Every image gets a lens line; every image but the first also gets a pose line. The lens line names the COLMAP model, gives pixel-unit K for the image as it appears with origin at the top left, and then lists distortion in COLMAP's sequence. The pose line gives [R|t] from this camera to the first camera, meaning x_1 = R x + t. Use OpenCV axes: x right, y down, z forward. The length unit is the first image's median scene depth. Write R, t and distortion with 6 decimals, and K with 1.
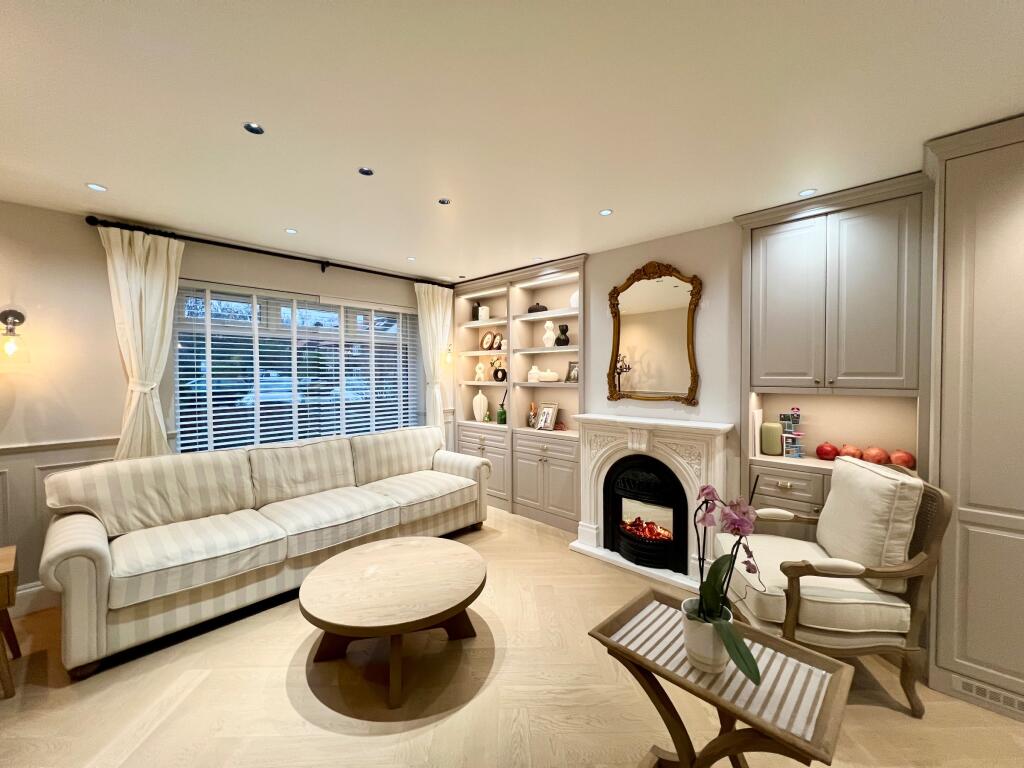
lens RADIAL K [[409.4, 0, 512.0], [0, 409.4, 384.0], [0, 0, 1]] dist [-0.000514, 0.000096]
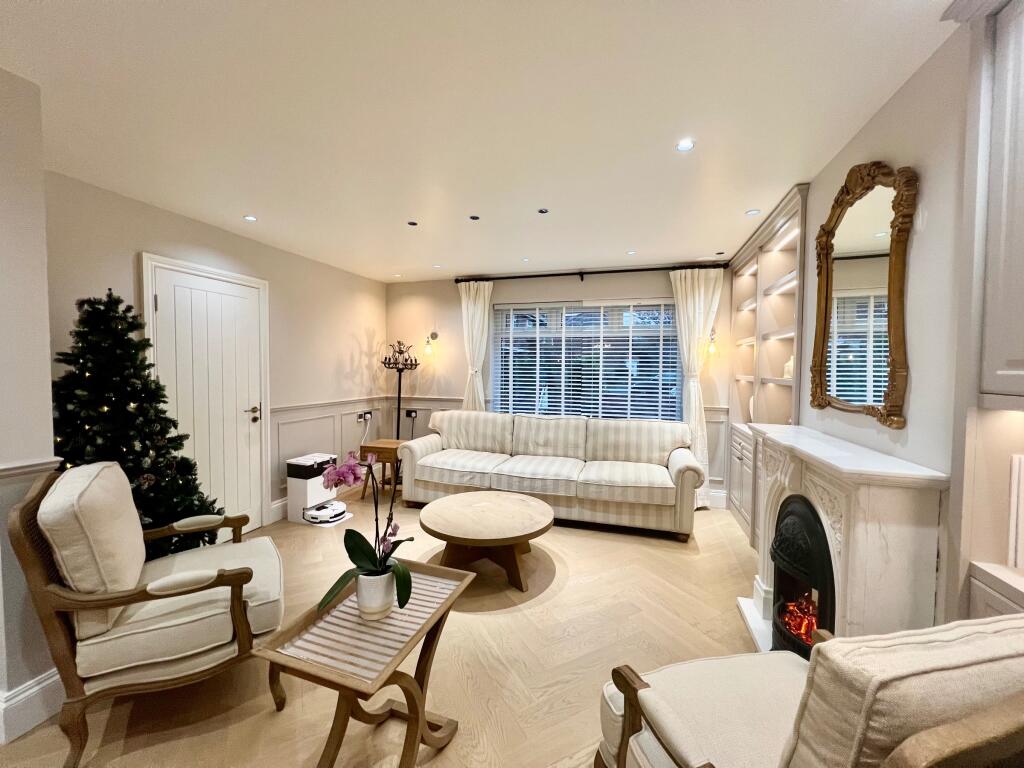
lens RADIAL K [[409.4, 0, 512.0], [0, 409.4, 384.0], [0, 0, 1]] dist [-0.000514, 0.000096]
pose [[0.448950, 0.047174, -0.892311, 0.617635], [-0.039701, 0.998672, 0.032822, 0.000484], [0.892674, 0.020690, 0.450227, 0.311696]]
